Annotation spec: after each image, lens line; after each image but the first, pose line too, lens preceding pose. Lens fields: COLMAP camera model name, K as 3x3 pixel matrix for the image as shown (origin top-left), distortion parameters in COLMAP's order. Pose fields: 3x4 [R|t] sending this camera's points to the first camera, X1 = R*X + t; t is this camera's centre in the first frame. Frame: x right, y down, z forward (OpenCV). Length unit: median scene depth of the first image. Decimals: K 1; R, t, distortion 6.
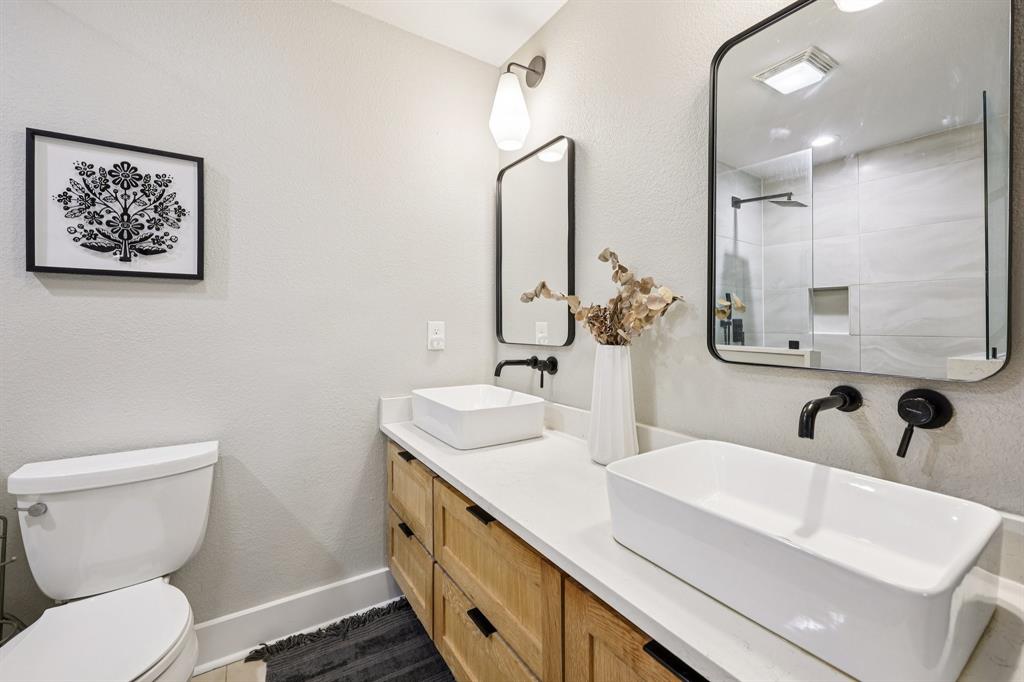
lens RADIAL K [[418.0, 0, 506.5], [0, 418.0, 321.8], [0, 0, 1]] dist [0.000667, -0.000195]
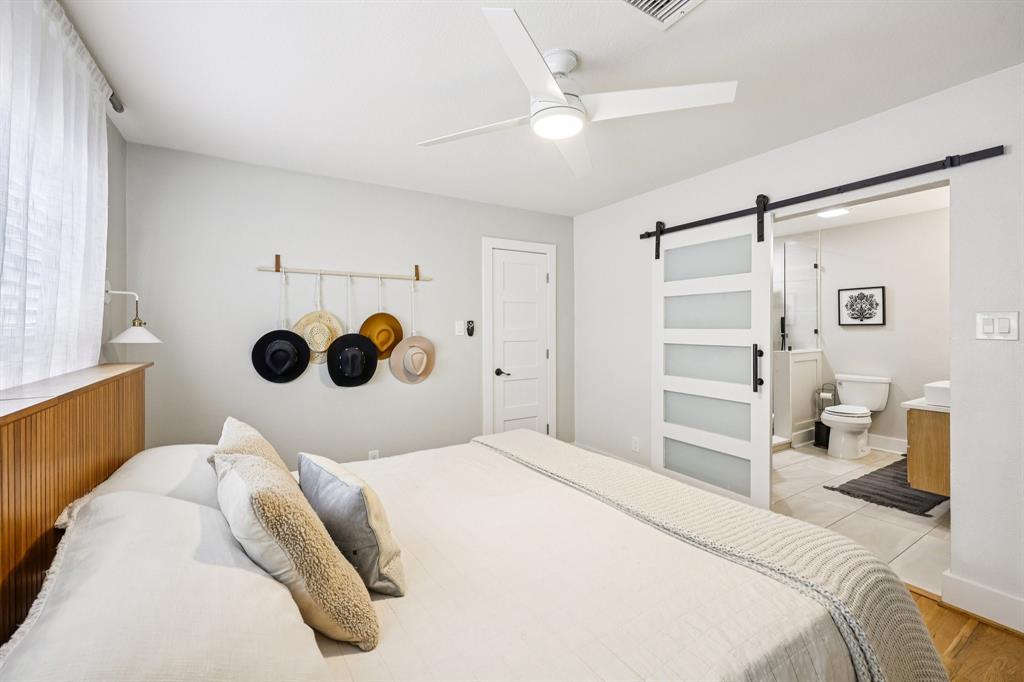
lens RADIAL K [[418.0, 0, 513.9], [0, 418.0, 328.7], [0, 0, 1]] dist [0.000667, -0.000195]
pose [[-0.035095, -0.001771, -0.999382, 2.611208], [0.012453, 0.999920, -0.002210, -0.108195], [0.999306, -0.012523, -0.035070, -1.733456]]
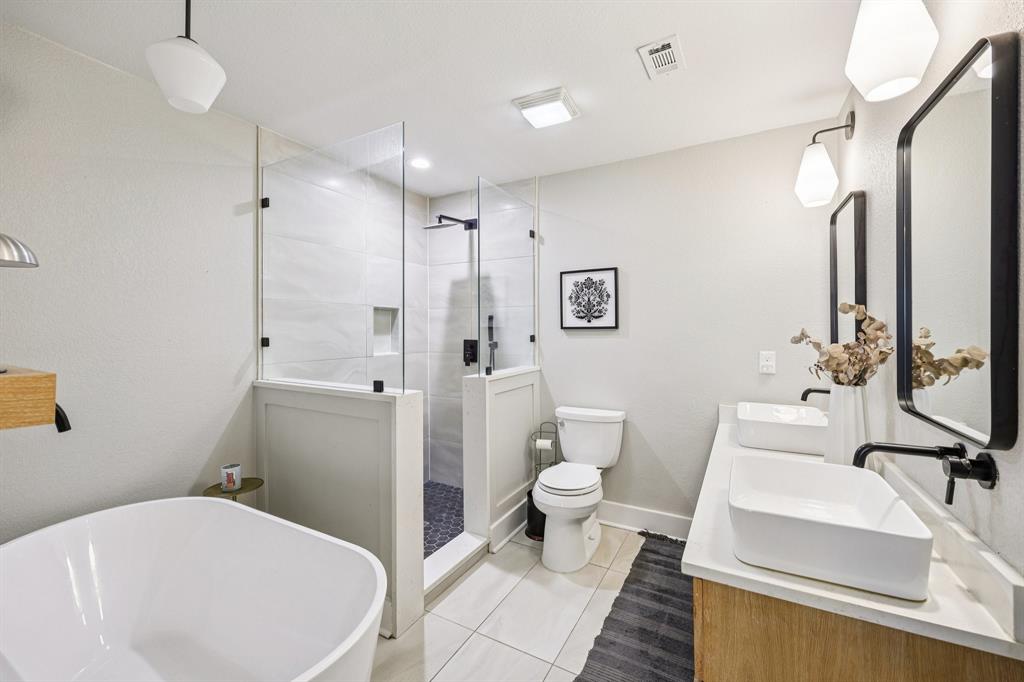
lens RADIAL K [[418.0, 0, 520.8], [0, 418.0, 332.1], [0, 0, 1]] dist [0.000667, -0.000195]
pose [[0.479496, -0.001342, -0.877543, 0.828653], [0.012836, 0.999903, 0.005484, -0.107760], [0.877450, -0.013894, 0.479466, -0.364330]]
